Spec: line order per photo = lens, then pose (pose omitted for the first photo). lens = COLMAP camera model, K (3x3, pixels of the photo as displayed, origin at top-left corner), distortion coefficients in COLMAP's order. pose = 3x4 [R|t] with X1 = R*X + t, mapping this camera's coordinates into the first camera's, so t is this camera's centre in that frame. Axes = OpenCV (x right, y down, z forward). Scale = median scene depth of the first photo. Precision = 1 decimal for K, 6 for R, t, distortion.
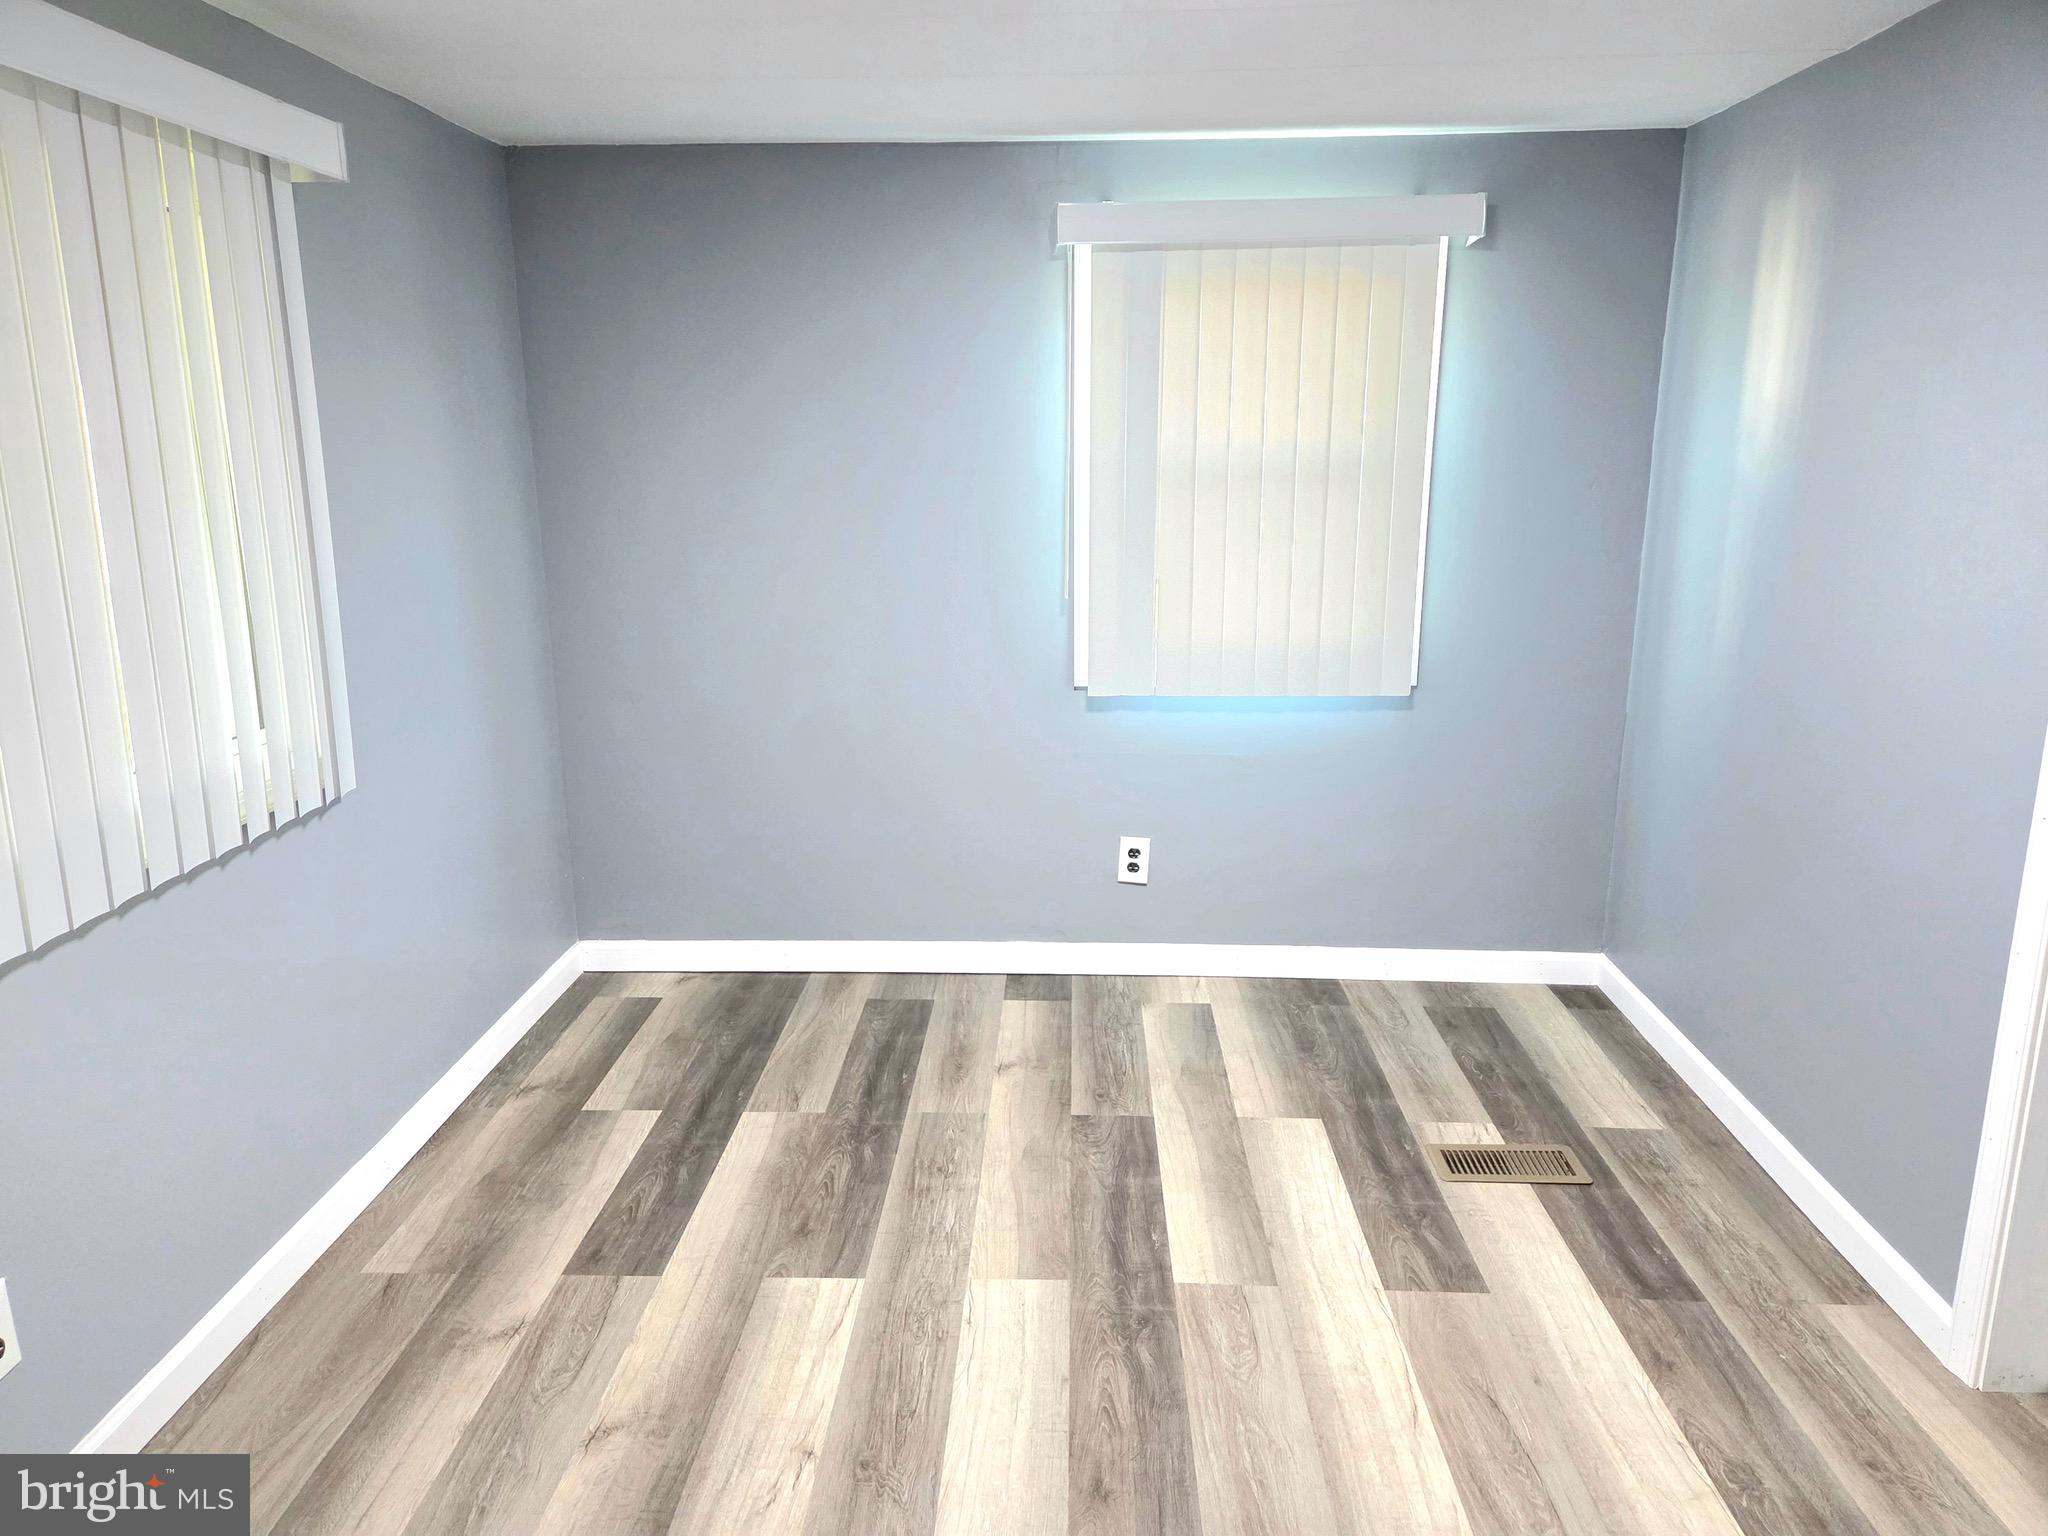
lens RADIAL K [[1356.0, 0, 1011.7], [0, 1356.0, 758.6], [0, 0, 1]] dist [0.081888, -0.075135]
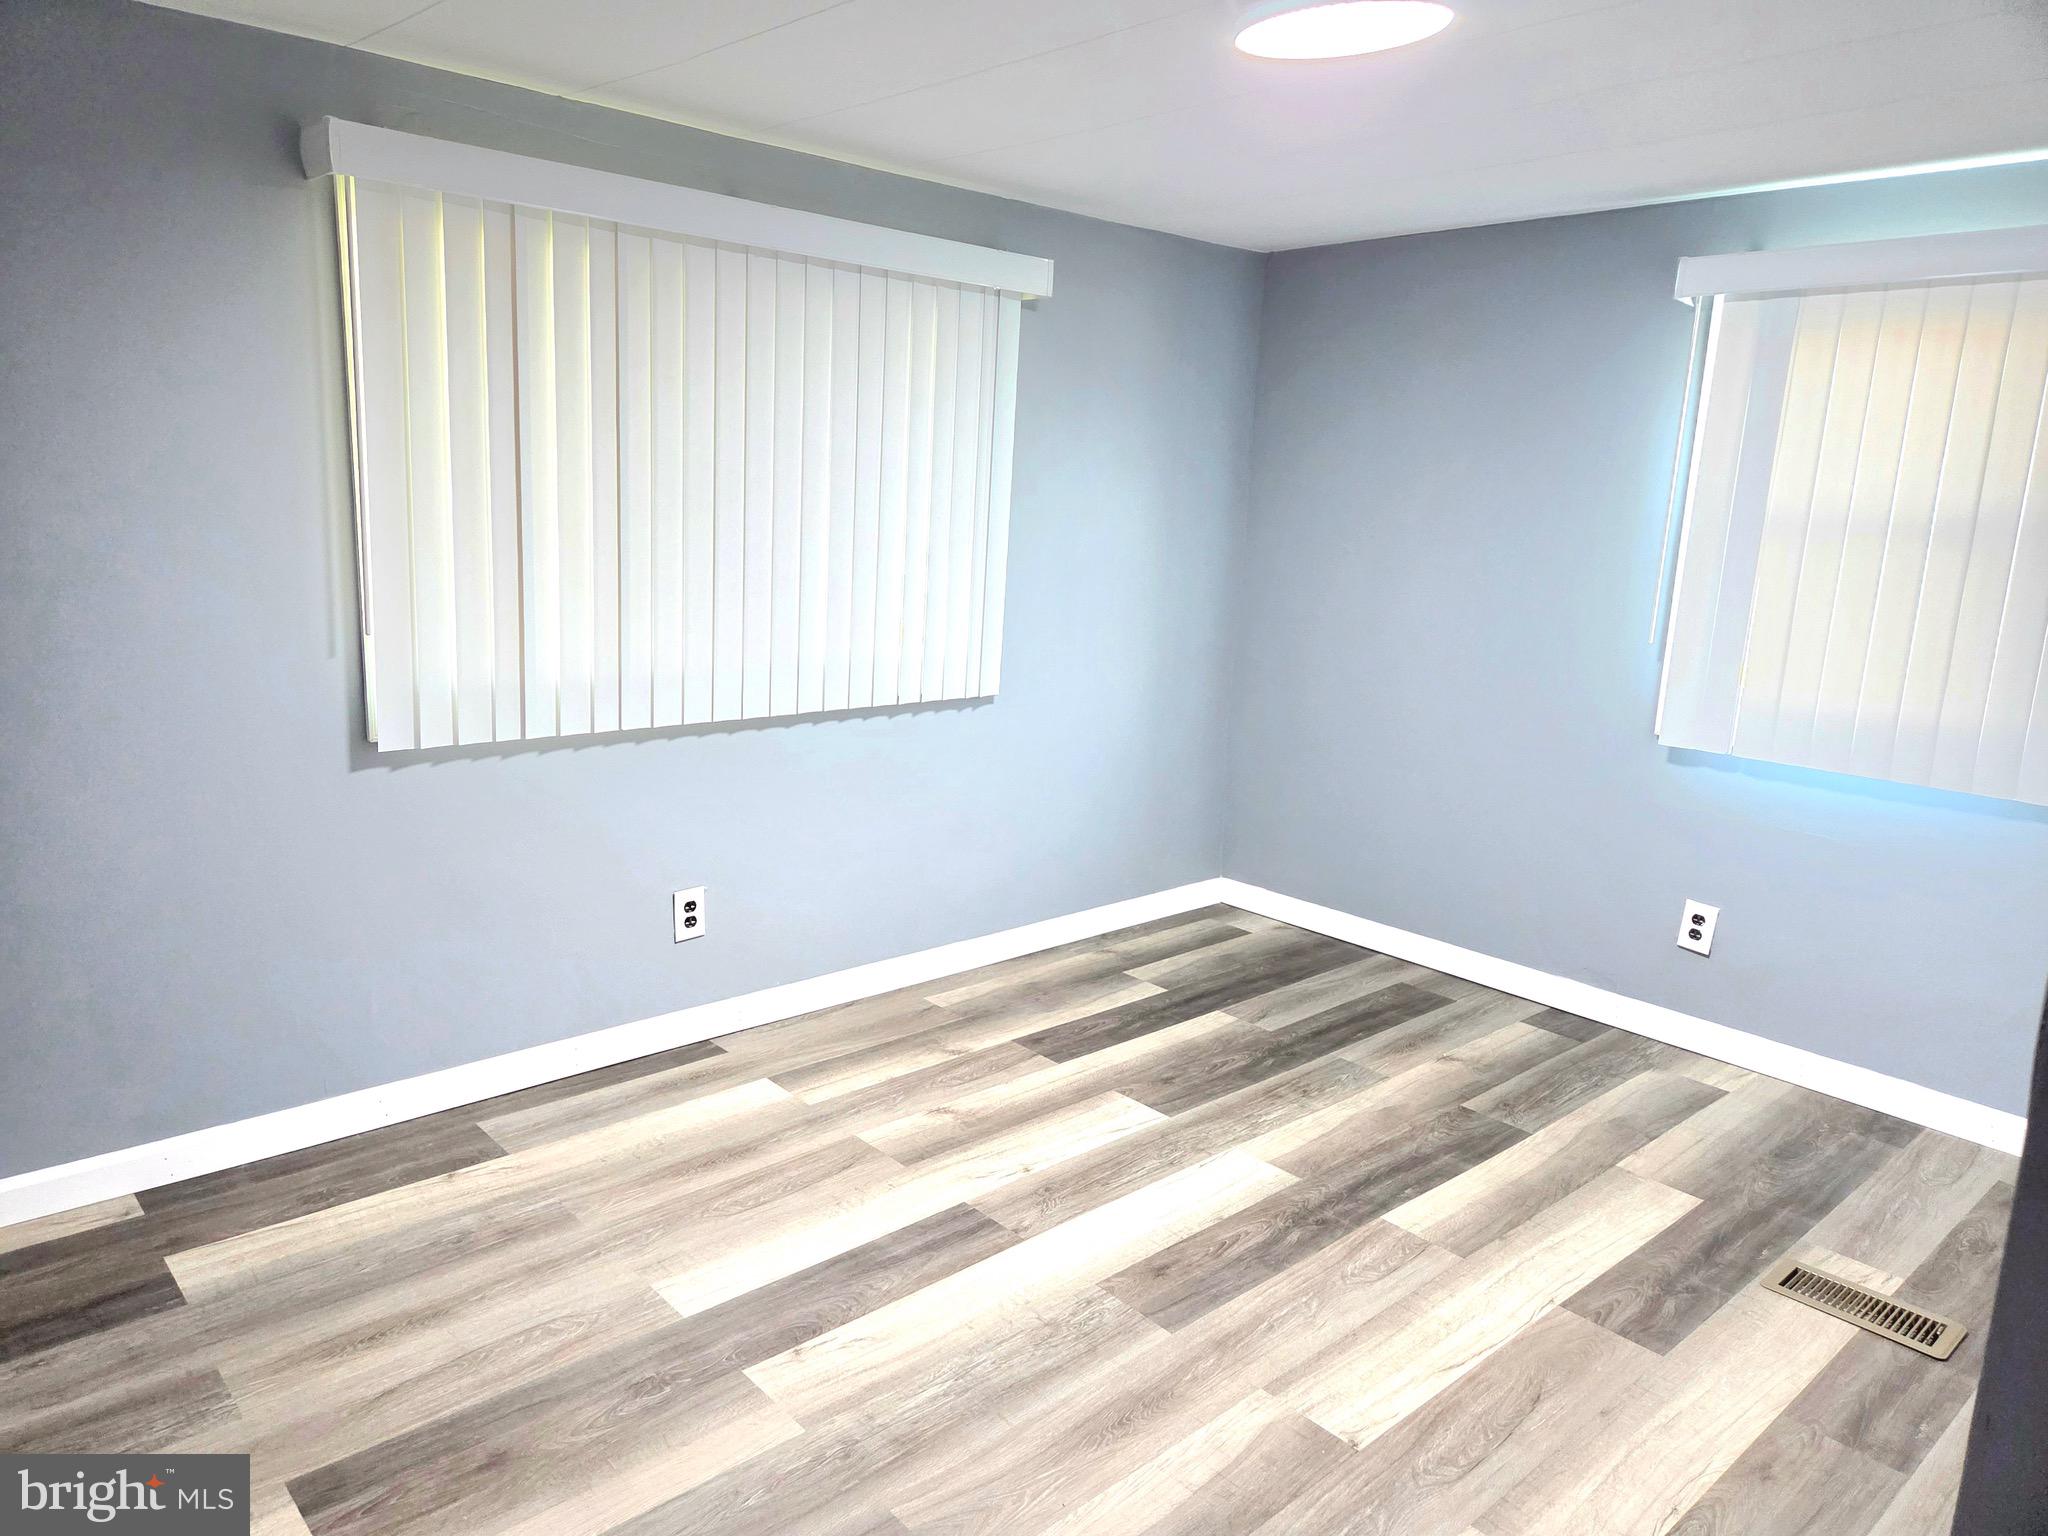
lens RADIAL K [[1356.0, 0, 1011.7], [0, 1356.0, 758.6], [0, 0, 1]] dist [0.081888, -0.075135]
pose [[0.702237, 0.172943, -0.690619, 0.527073], [-0.206213, 0.977874, 0.035195, 0.032465], [0.681425, 0.117699, 0.722362, -0.051408]]
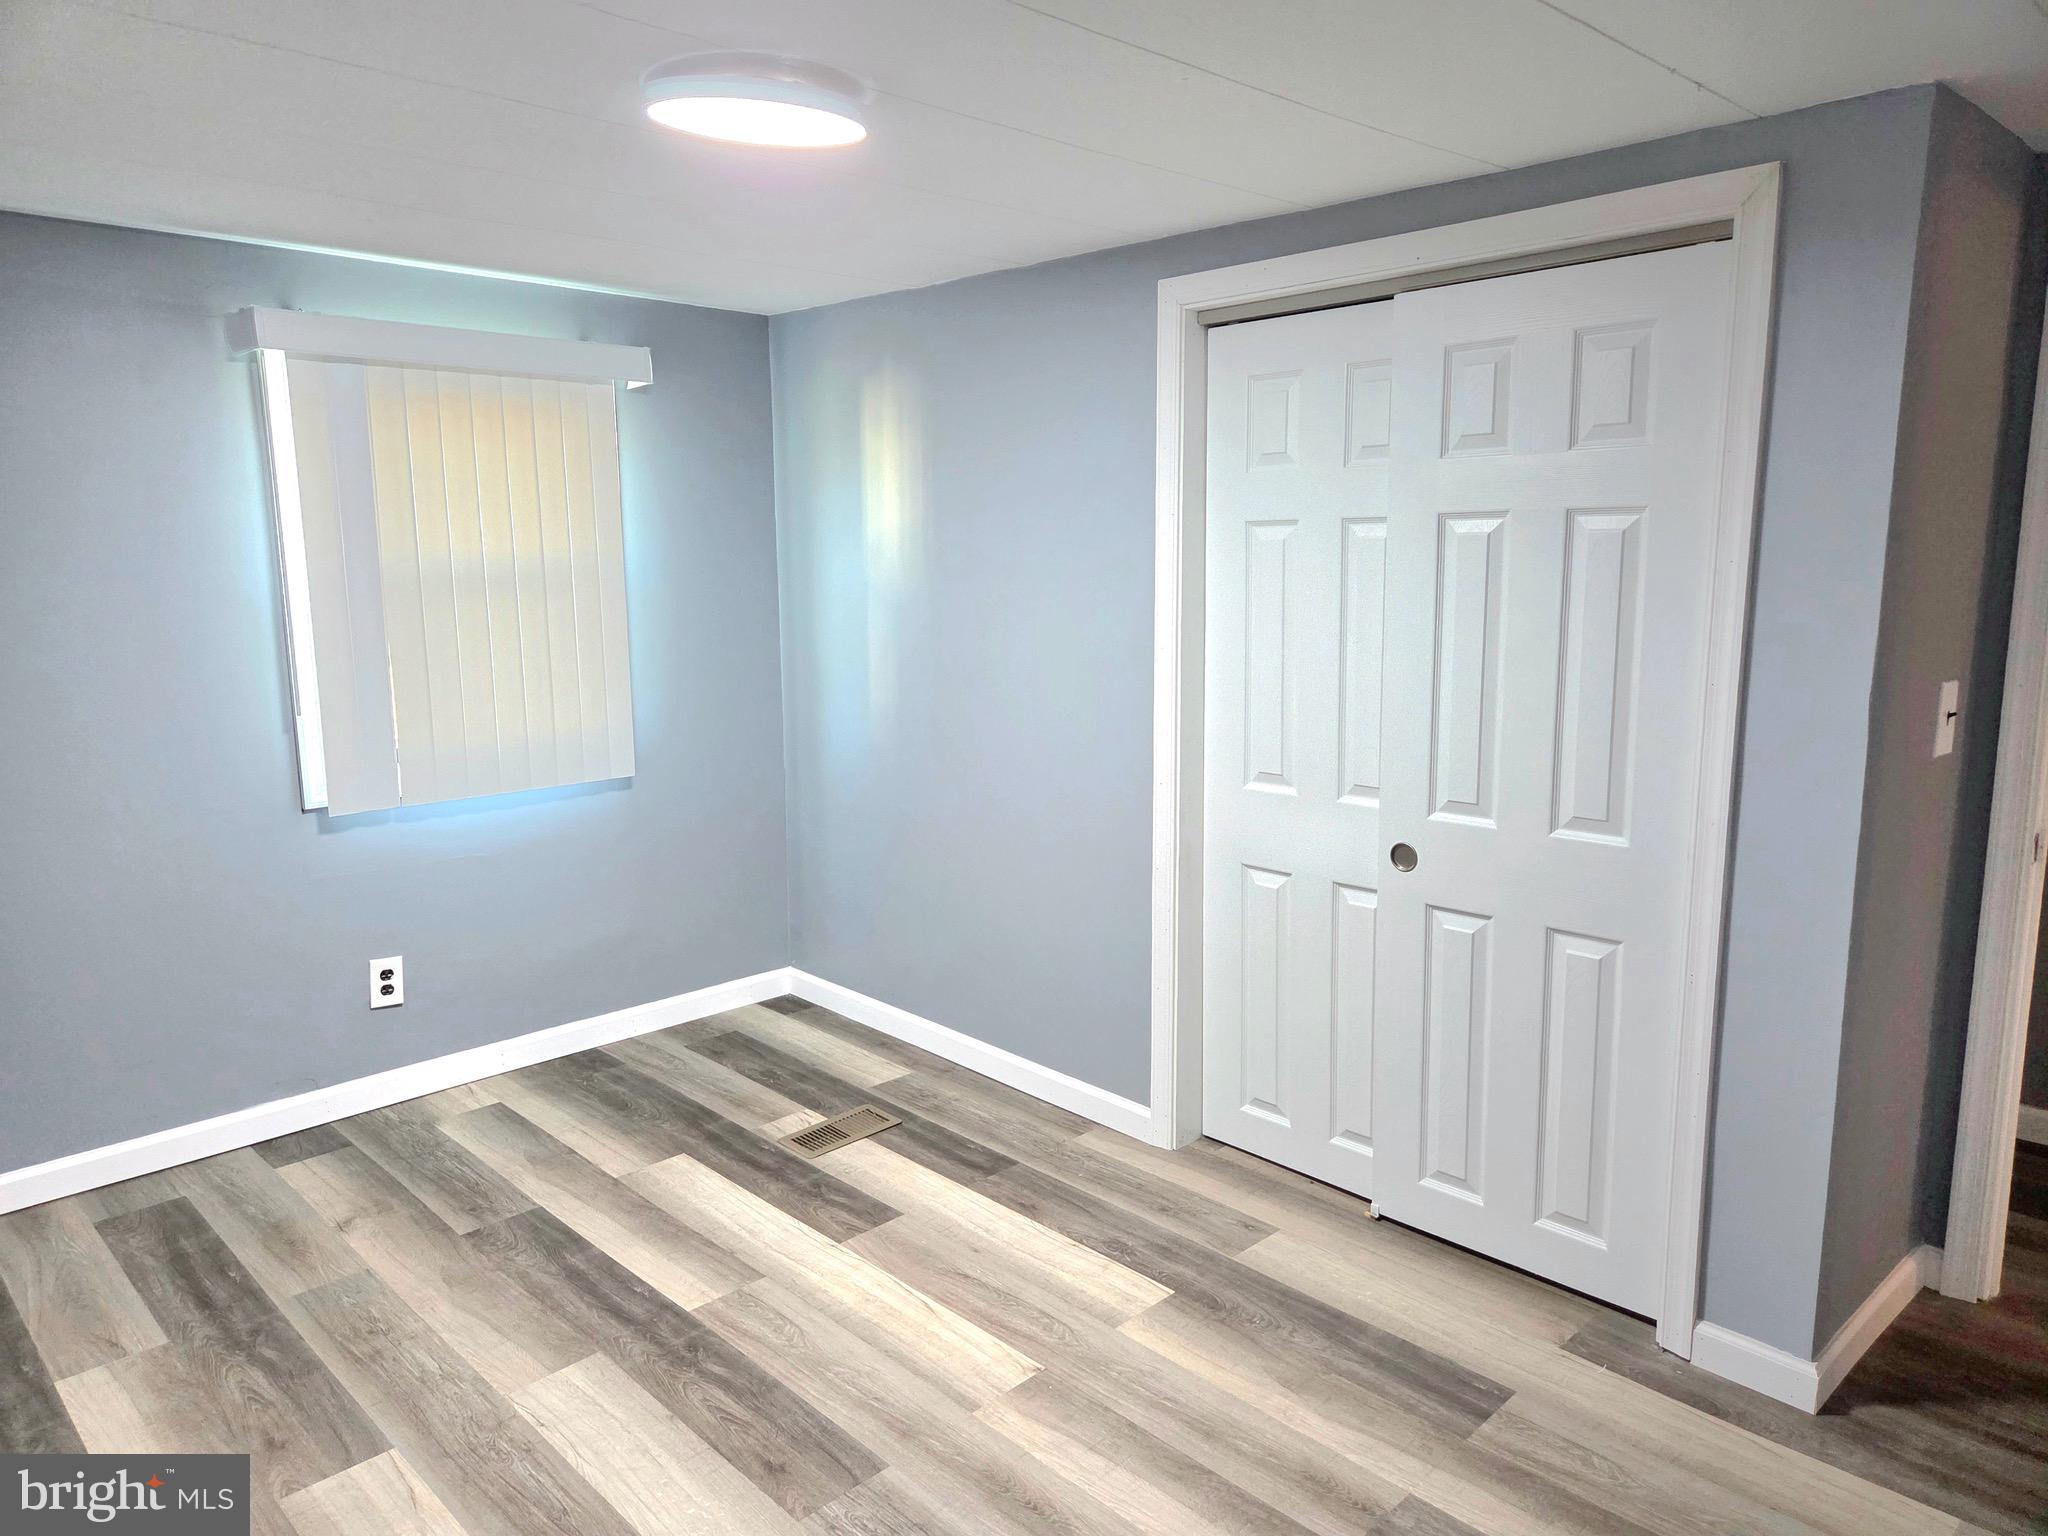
lens RADIAL K [[1352.2, 0, 989.9], [0, 1352.2, 764.6], [0, 0, 1]] dist [0.075188, -0.071213]
pose [[0.689883, -0.114453, 0.714816, -0.381501], [0.164878, 0.986313, -0.001204, -0.006476], [-0.704895, 0.118688, 0.699312, 0.011293]]
